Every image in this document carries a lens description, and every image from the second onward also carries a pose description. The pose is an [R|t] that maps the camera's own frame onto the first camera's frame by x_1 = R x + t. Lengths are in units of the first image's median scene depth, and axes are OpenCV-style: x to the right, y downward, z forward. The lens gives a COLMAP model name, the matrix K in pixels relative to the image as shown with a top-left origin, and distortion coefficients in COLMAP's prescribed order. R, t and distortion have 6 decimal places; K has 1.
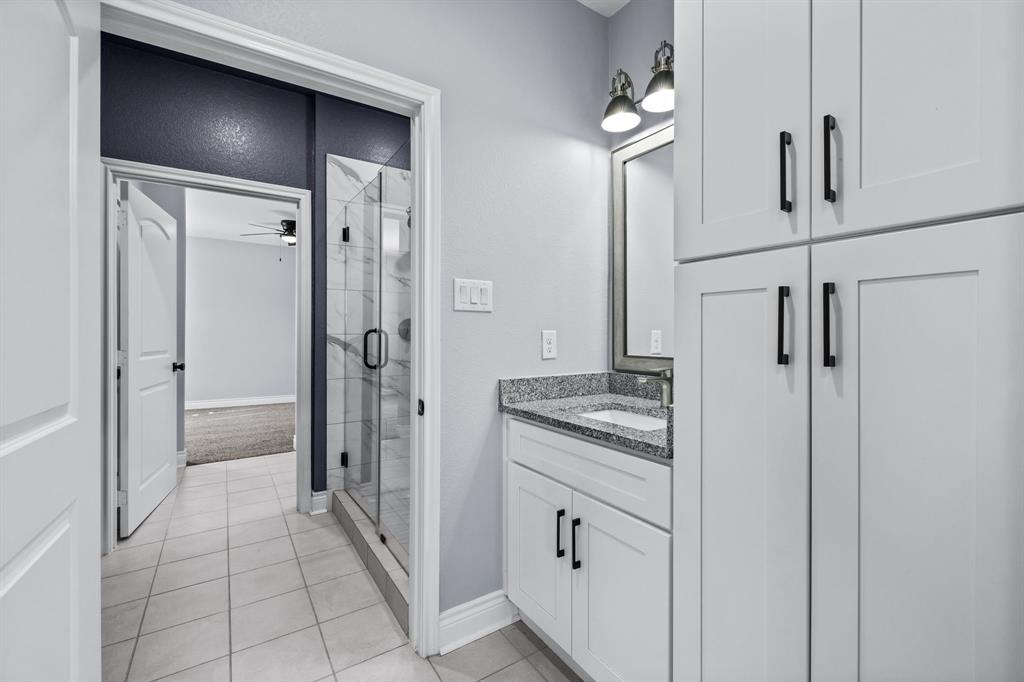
lens RADIAL K [[430.7, 0, 515.6], [0, 430.7, 331.1], [0, 0, 1]] dist [0.000202, 0.000017]
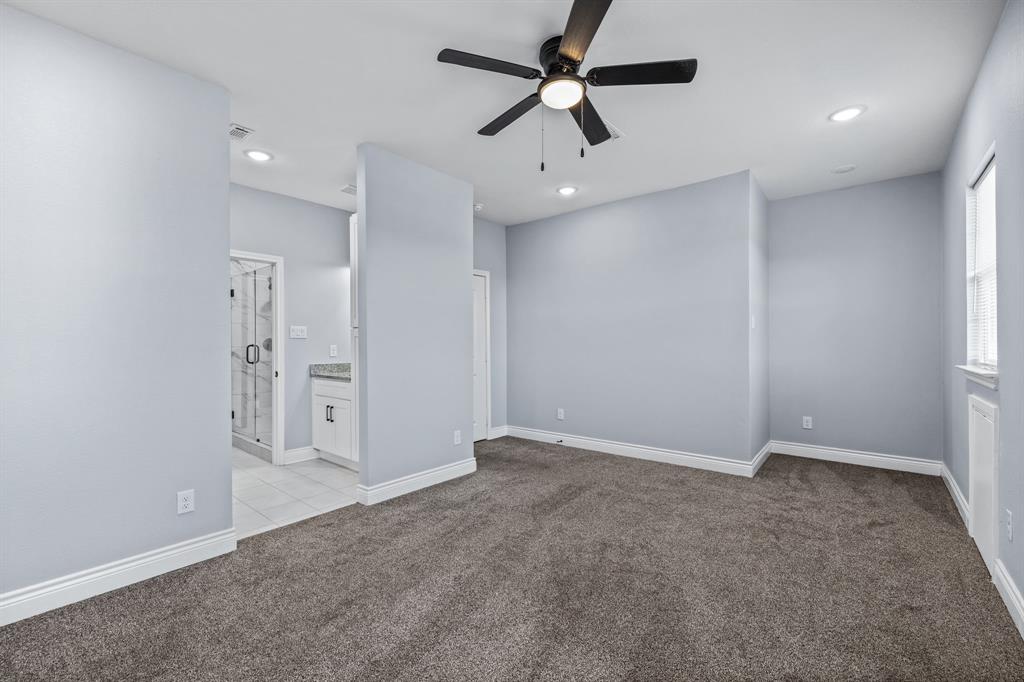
lens RADIAL K [[423.8, 0, 512.8], [0, 423.8, 338.0], [0, 0, 1]] dist [-0.000035, 0.000020]
pose [[0.960304, -0.007476, 0.278854, 0.329825], [0.008278, 0.999964, -0.001700, -0.024895], [-0.278831, 0.003941, 0.960332, -1.395198]]
